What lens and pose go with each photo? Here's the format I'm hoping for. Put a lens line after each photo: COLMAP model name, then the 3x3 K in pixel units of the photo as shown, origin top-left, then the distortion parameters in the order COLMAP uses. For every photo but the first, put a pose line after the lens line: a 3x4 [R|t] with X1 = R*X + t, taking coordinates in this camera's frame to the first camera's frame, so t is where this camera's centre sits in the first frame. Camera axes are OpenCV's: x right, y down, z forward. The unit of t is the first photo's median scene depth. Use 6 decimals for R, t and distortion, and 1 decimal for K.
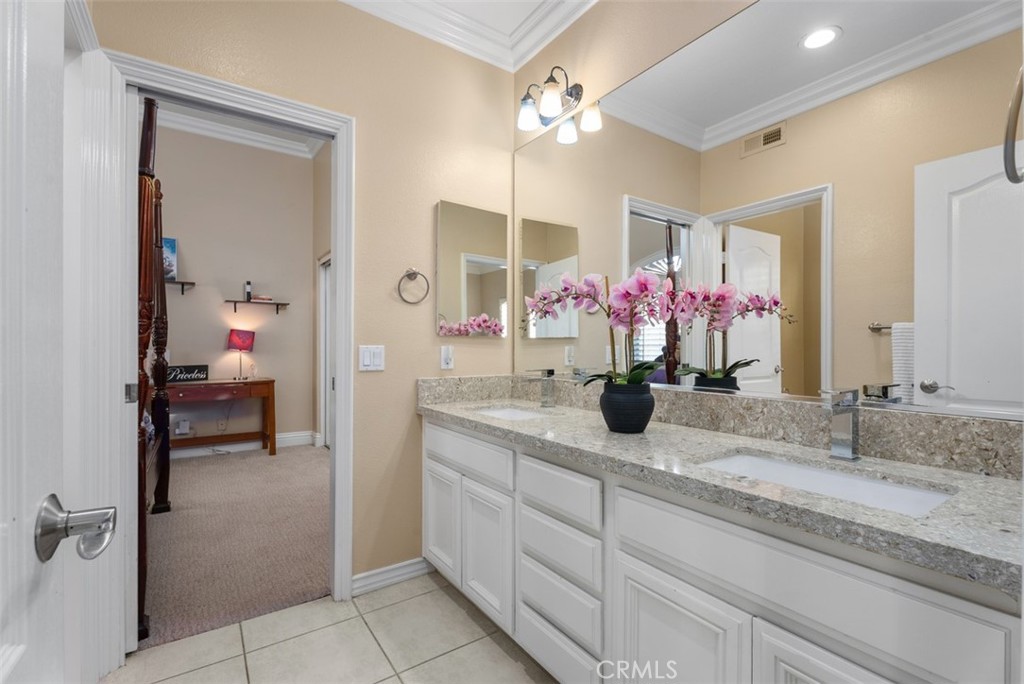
lens RADIAL K [[459.7, 0, 511.5], [0, 459.7, 345.5], [0, 0, 1]] dist [0.002685, 0.000413]
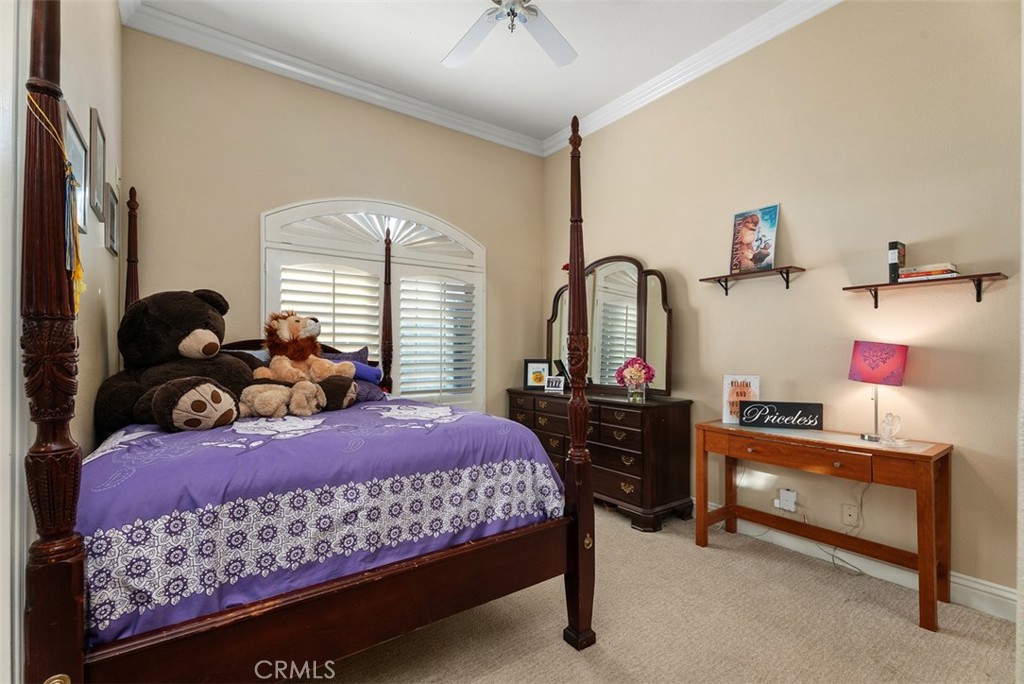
lens RADIAL K [[459.7, 0, 505.0], [0, 459.7, 357.8], [0, 0, 1]] dist [0.002685, 0.000413]
pose [[0.007360, -0.000427, -0.999973, -0.084055], [0.002460, 0.999997, -0.000409, -0.016678], [0.999970, -0.002457, 0.007361, 0.596726]]
